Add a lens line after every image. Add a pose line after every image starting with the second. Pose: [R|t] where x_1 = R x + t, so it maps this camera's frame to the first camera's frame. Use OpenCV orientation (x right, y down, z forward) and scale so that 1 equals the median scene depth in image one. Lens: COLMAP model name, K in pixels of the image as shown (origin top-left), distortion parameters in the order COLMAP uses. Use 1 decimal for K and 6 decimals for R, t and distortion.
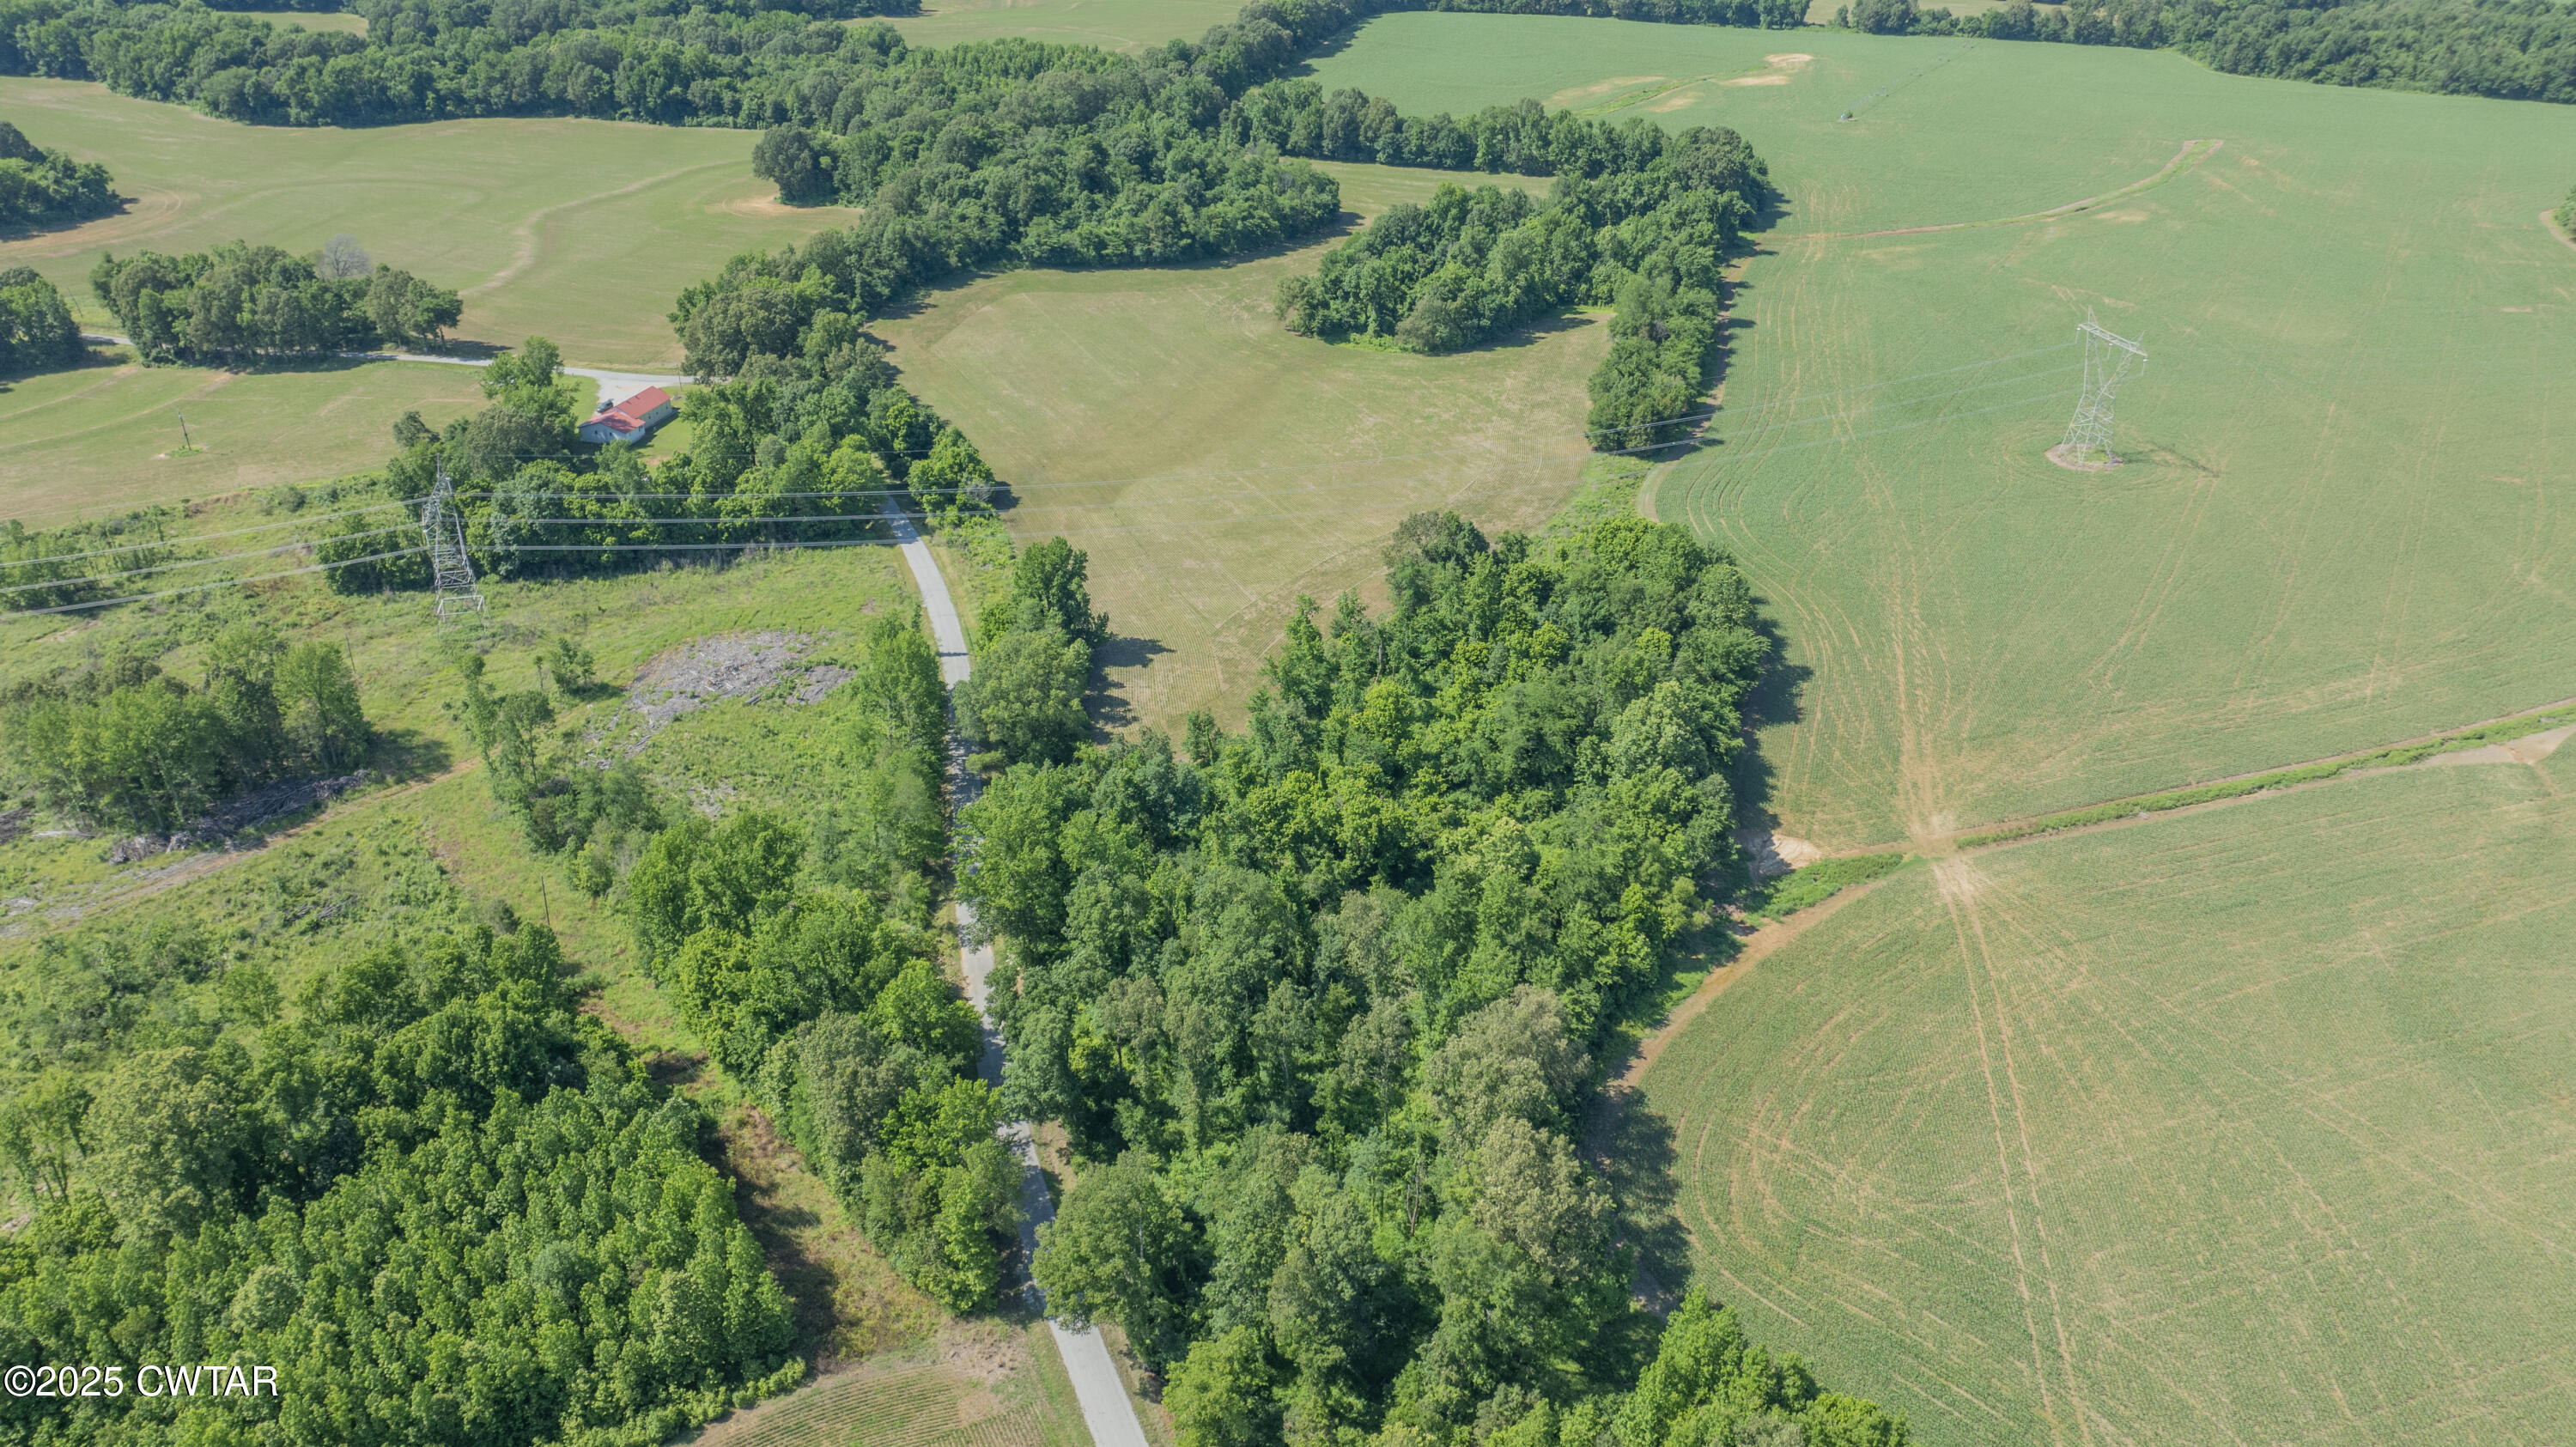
lens RADIAL K [[1800.0, 0, 1288.0], [0, 1800.0, 723.5], [0, 0, 1]] dist [-0.009275, -0.007456]
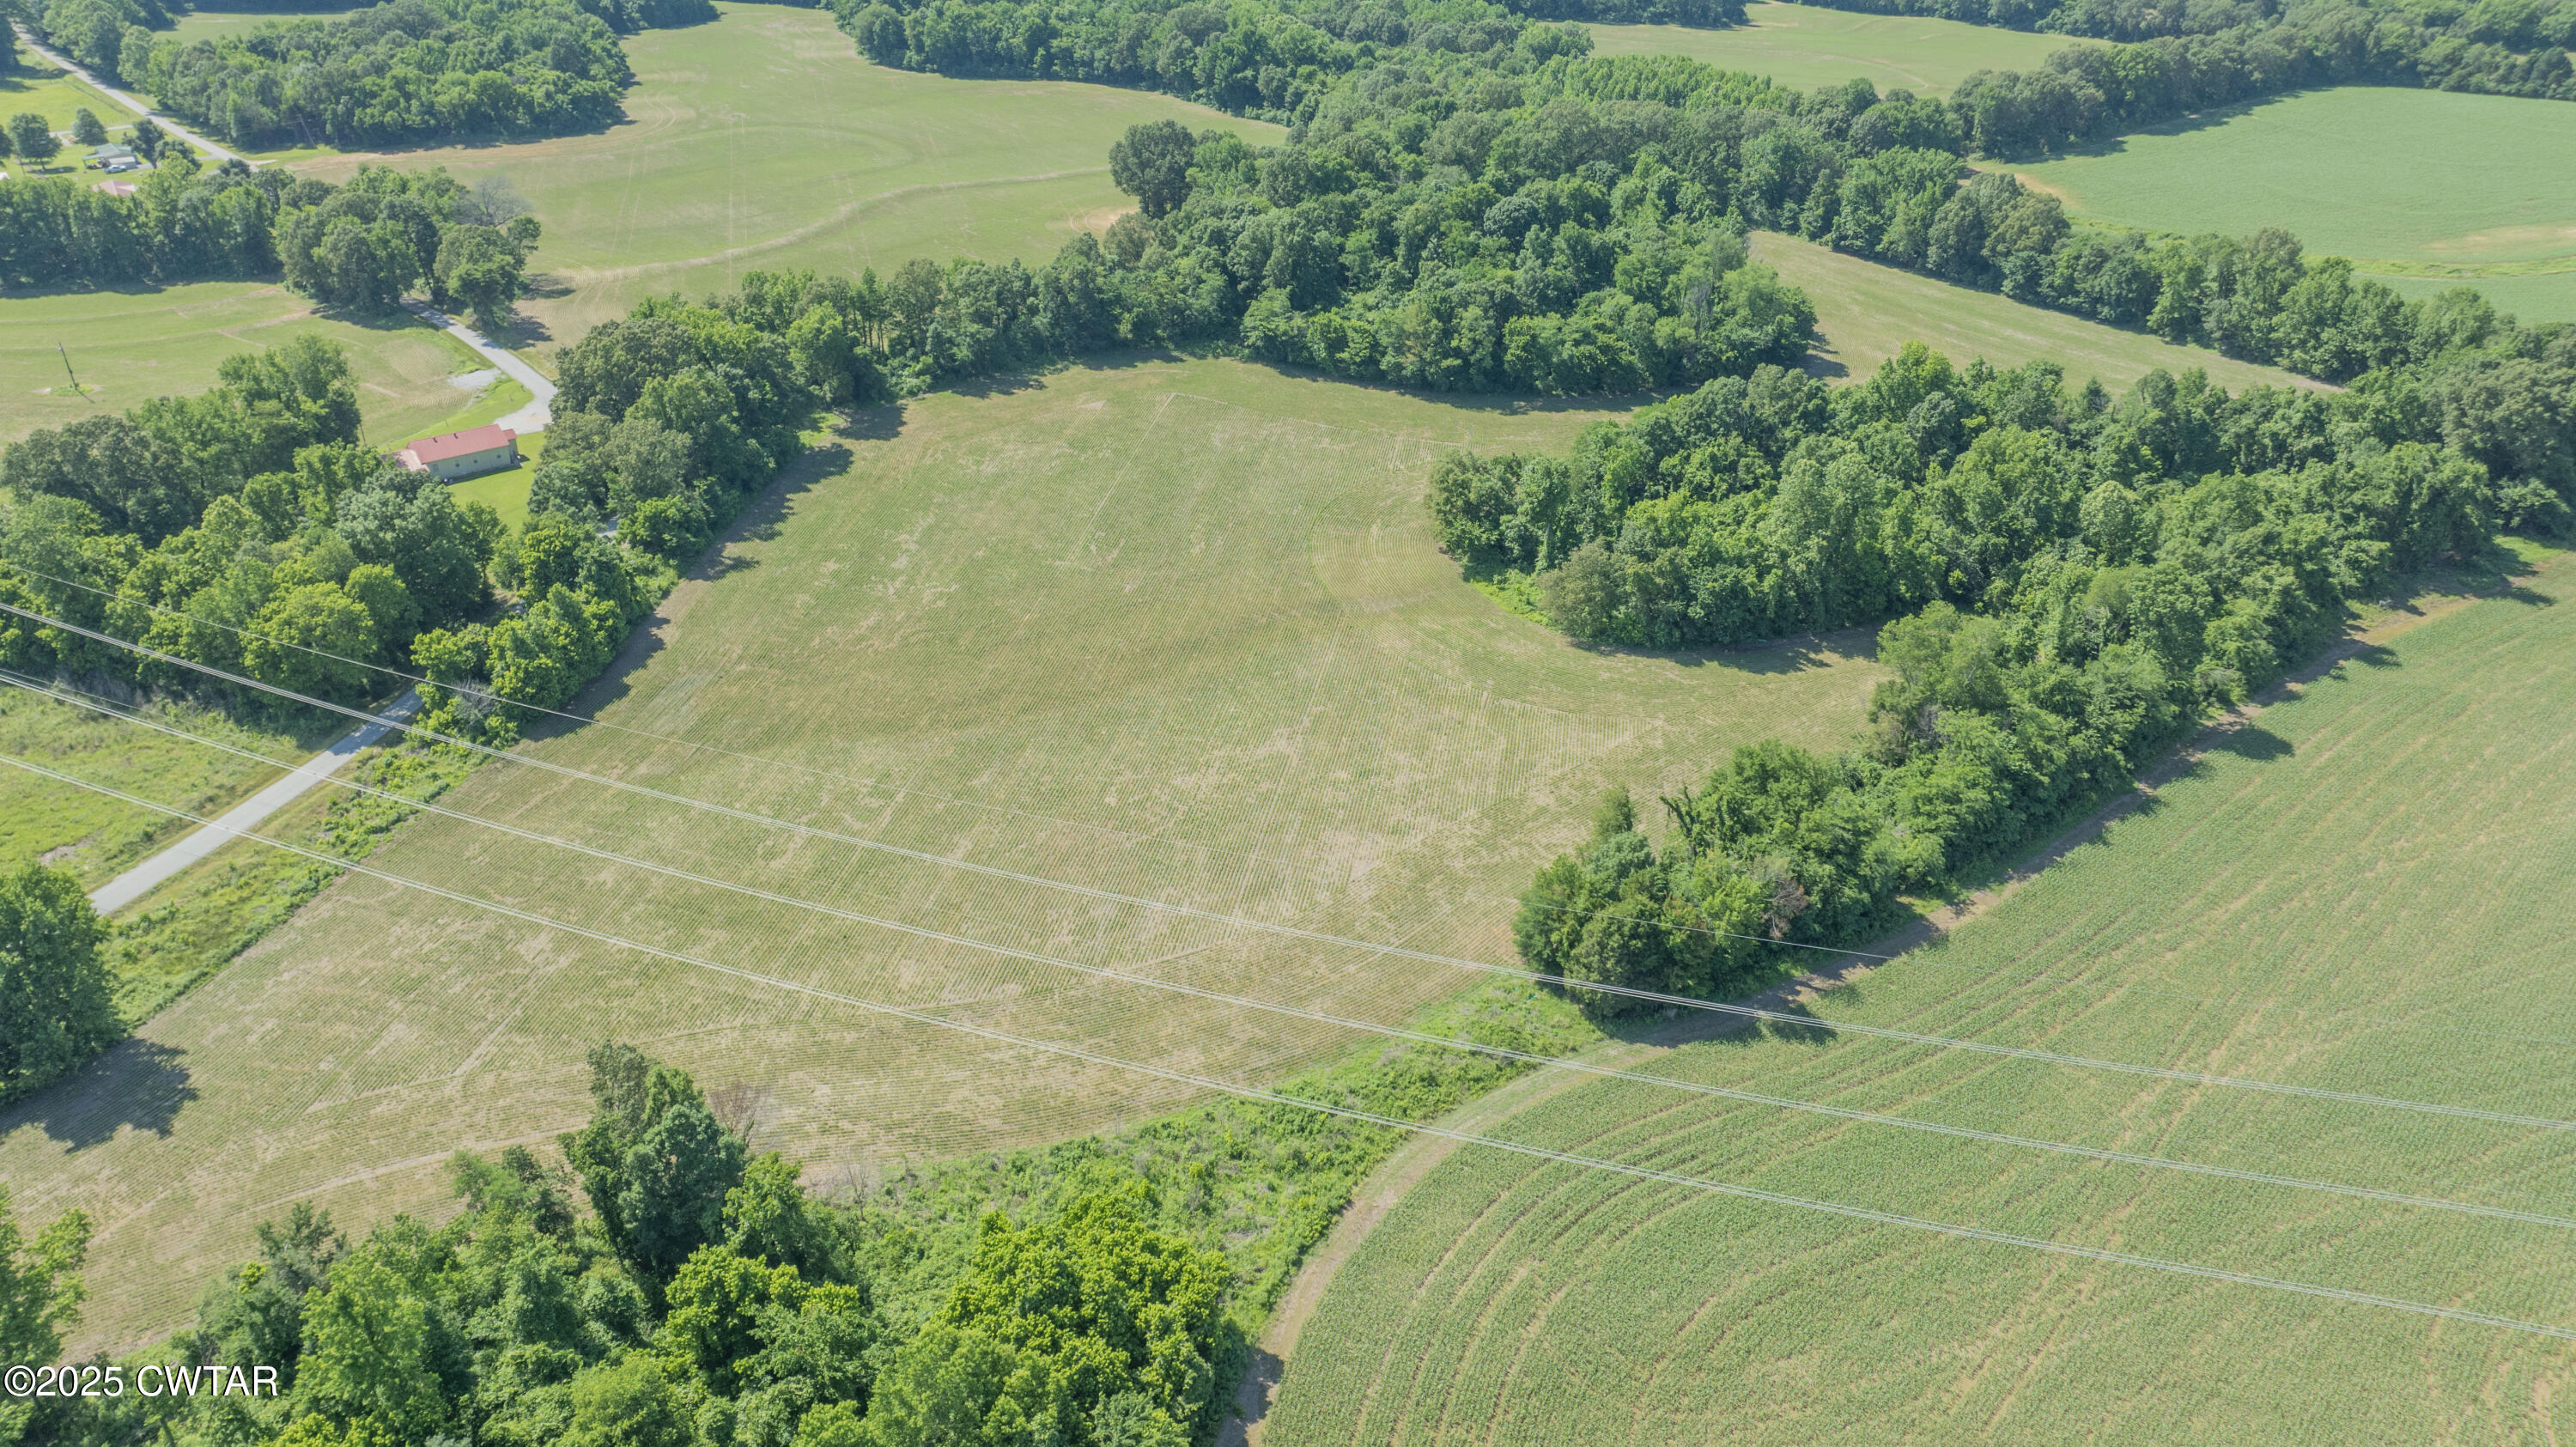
lens RADIAL K [[1800.0, 0, 1288.0], [0, 1800.0, 723.5], [0, 0, 1]] dist [-0.009275, -0.007456]
pose [[0.813786, 0.283555, -0.507296, 0.319719], [-0.289960, 0.954589, 0.068428, -0.210764], [0.503662, 0.091410, 0.859051, 0.526572]]
